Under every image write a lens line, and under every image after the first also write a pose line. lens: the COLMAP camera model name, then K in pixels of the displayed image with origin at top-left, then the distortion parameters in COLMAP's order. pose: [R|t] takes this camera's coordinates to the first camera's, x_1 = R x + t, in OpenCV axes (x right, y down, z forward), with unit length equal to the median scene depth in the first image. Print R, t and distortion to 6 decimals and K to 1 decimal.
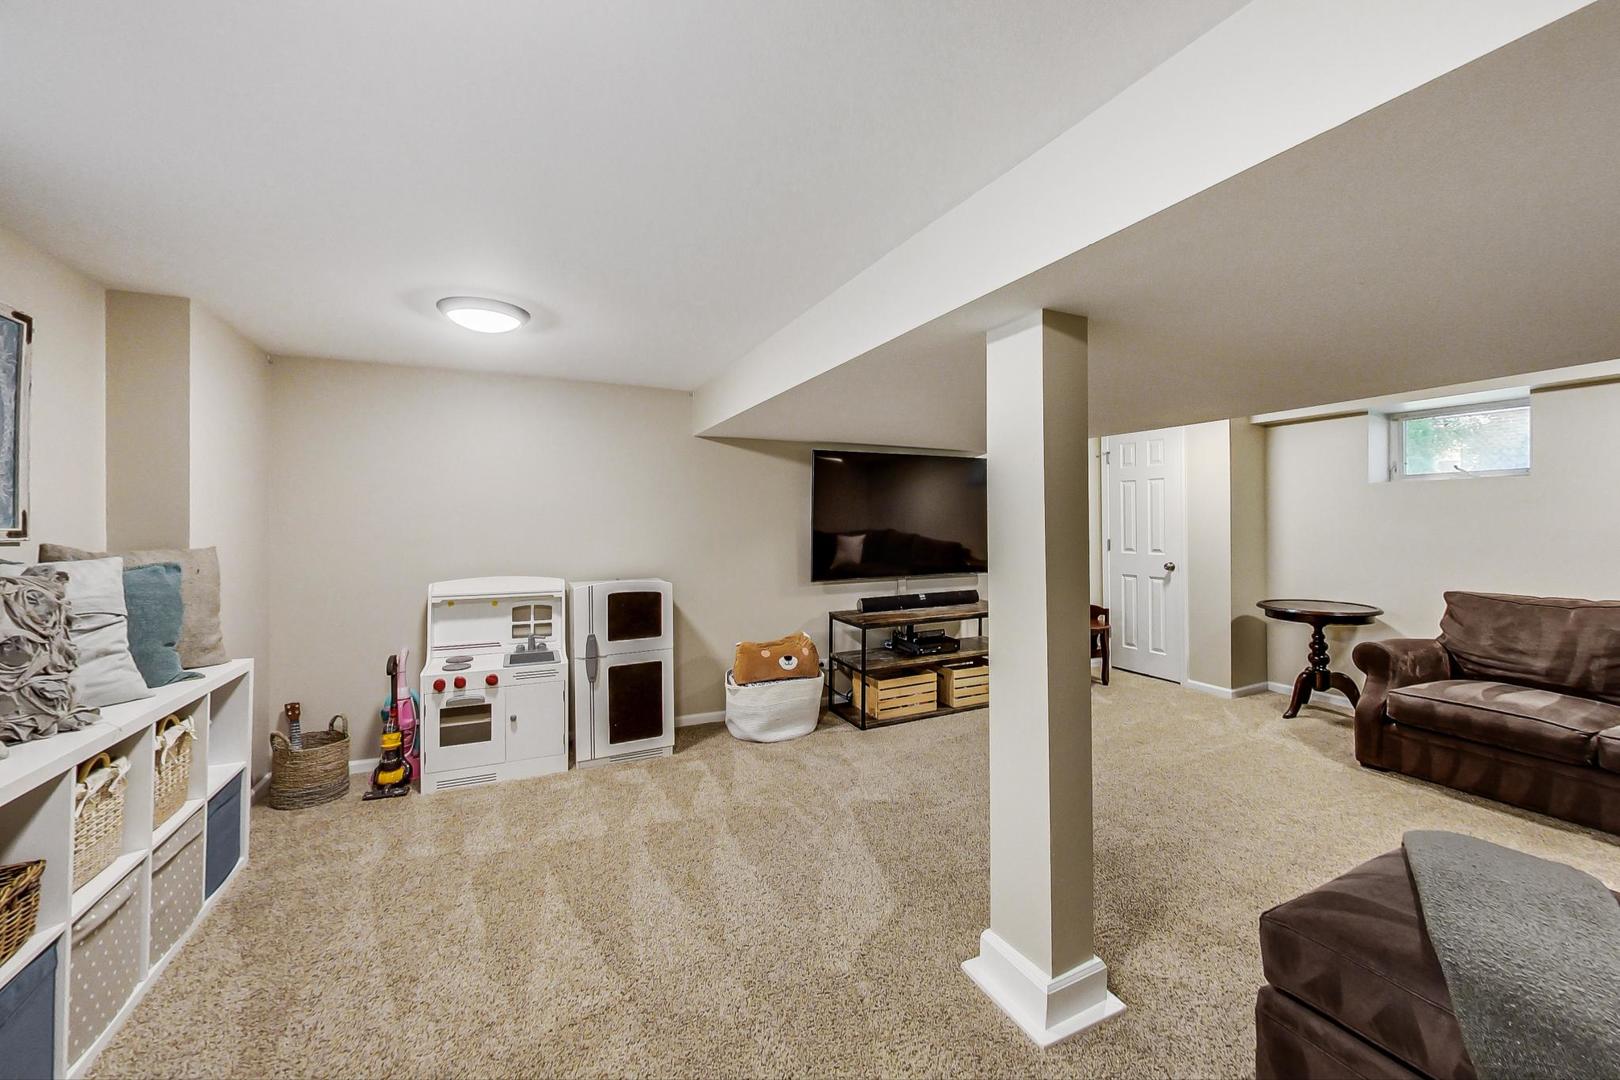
lens RADIAL K [[624.3, 0, 806.6], [0, 624.3, 522.0], [0, 0, 1]] dist [0.001096, -0.000678]
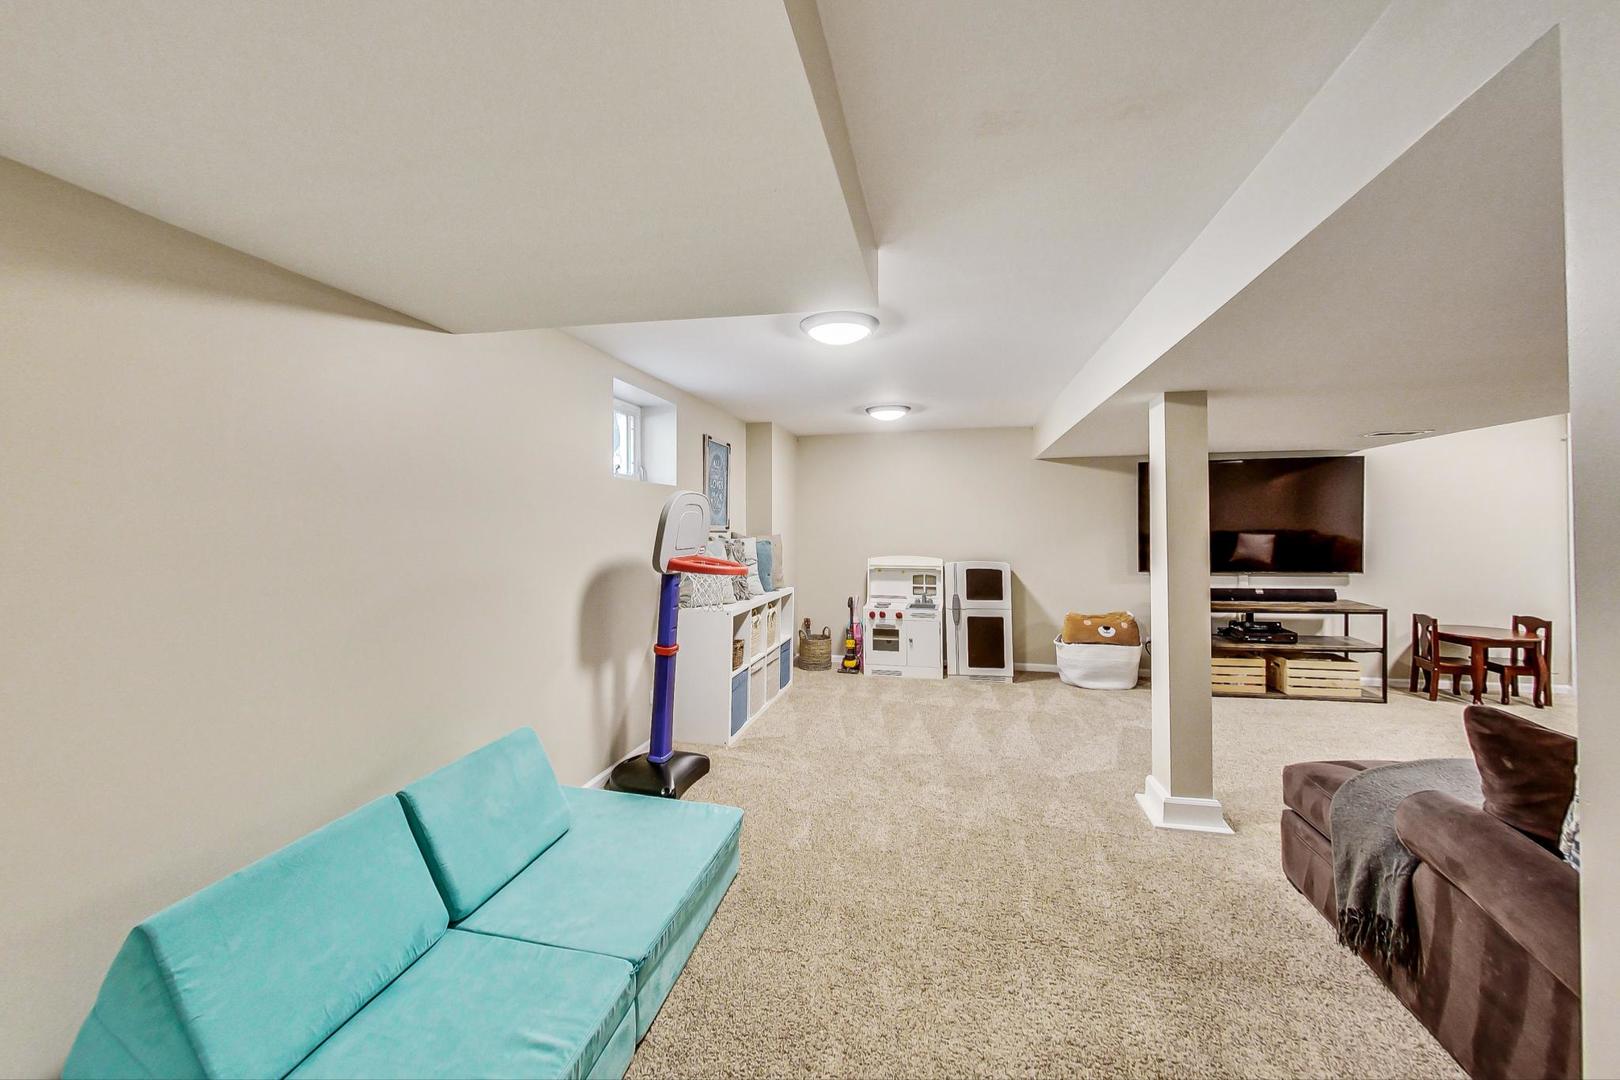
lens RADIAL K [[624.3, 0, 808.9], [0, 624.3, 527.1], [0, 0, 1]] dist [0.001096, -0.000678]
pose [[0.781310, 0.000419, -0.624143, 0.353384], [0.003500, 0.999981, 0.005052, 0.003000], [0.624133, -0.006131, 0.781294, -0.464068]]
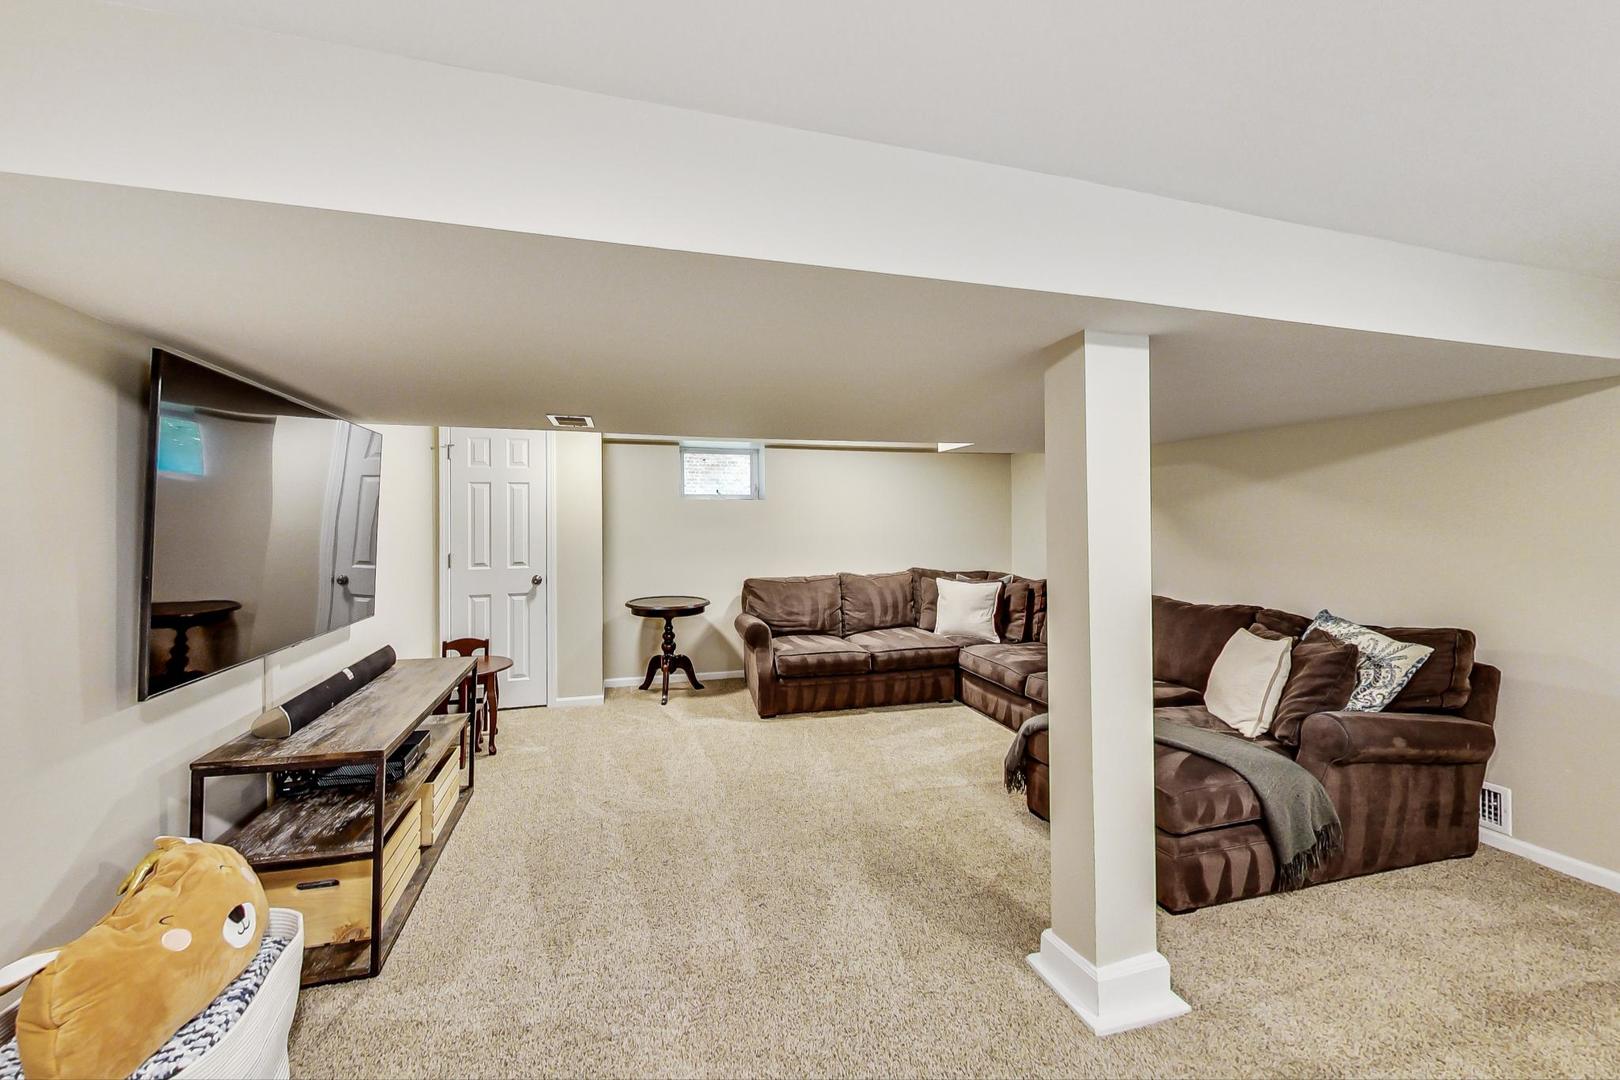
lens RADIAL K [[624.3, 0, 799.4], [0, 624.3, 526.6], [0, 0, 1]] dist [0.001096, -0.000678]
pose [[0.168625, -0.000492, 0.985680, -0.400812], [0.002795, 0.999996, 0.000021, -0.010102], [-0.985676, 0.002752, 0.168626, 0.738851]]
